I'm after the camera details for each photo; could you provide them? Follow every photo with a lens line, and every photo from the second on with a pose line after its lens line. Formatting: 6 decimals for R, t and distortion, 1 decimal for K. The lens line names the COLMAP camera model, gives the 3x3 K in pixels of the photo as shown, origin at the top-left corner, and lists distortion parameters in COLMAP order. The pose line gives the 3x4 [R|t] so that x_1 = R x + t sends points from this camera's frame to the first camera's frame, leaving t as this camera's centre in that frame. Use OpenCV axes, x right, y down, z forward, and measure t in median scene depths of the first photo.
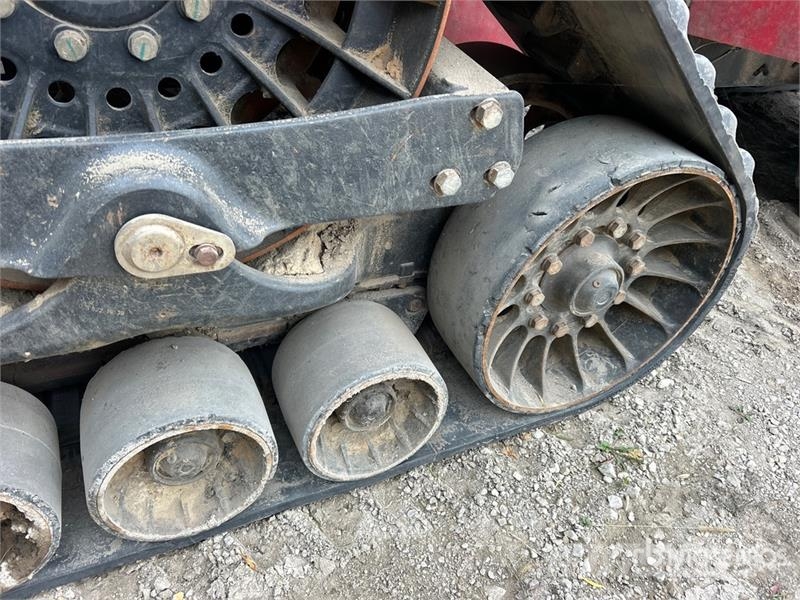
lens RADIAL K [[598.9, 0, 395.3], [0, 598.9, 294.9], [0, 0, 1]] dist [0.043247, -0.045954]
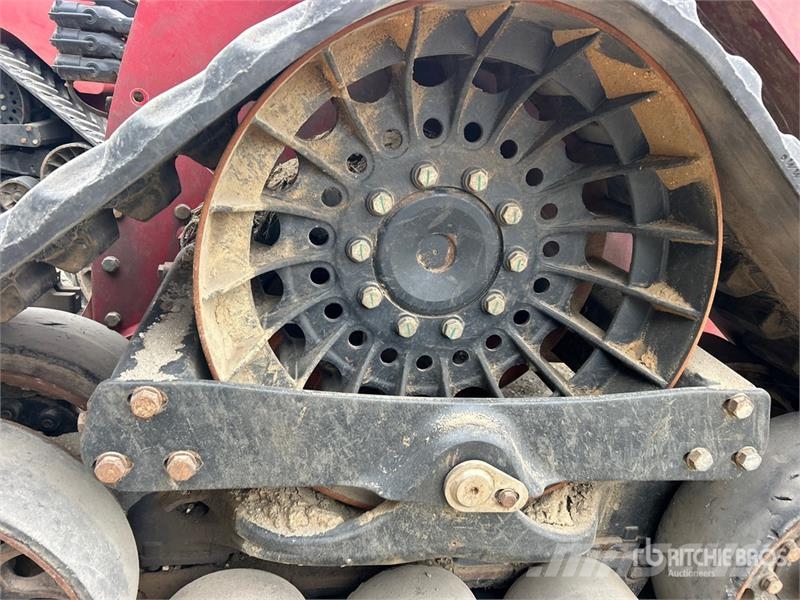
lens RADIAL K [[598.9, 0, 394.7], [0, 598.9, 293.7], [0, 0, 1]] dist [0.043247, -0.045954]
pose [[0.969797, 0.062392, -0.235799, -0.196858], [-0.148054, 0.918845, -0.365793, 0.025387], [0.193840, 0.389656, 0.900330, -0.236706]]
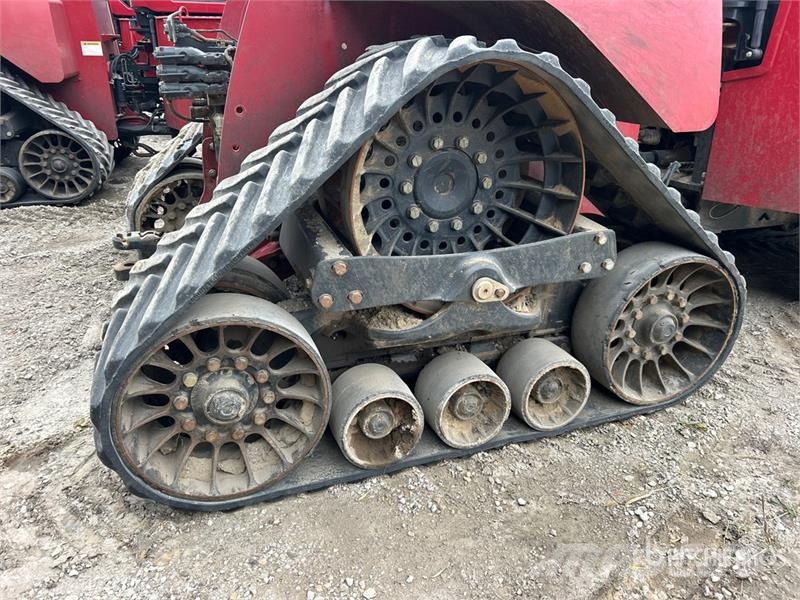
lens RADIAL K [[598.9, 0, 402.2], [0, 598.9, 308.3], [0, 0, 1]] dist [0.043247, -0.045954]
pose [[0.992067, -0.060223, -0.110347, -0.330747], [0.029832, 0.965490, -0.258727, 0.488088], [0.122120, 0.253383, 0.959627, -1.156608]]
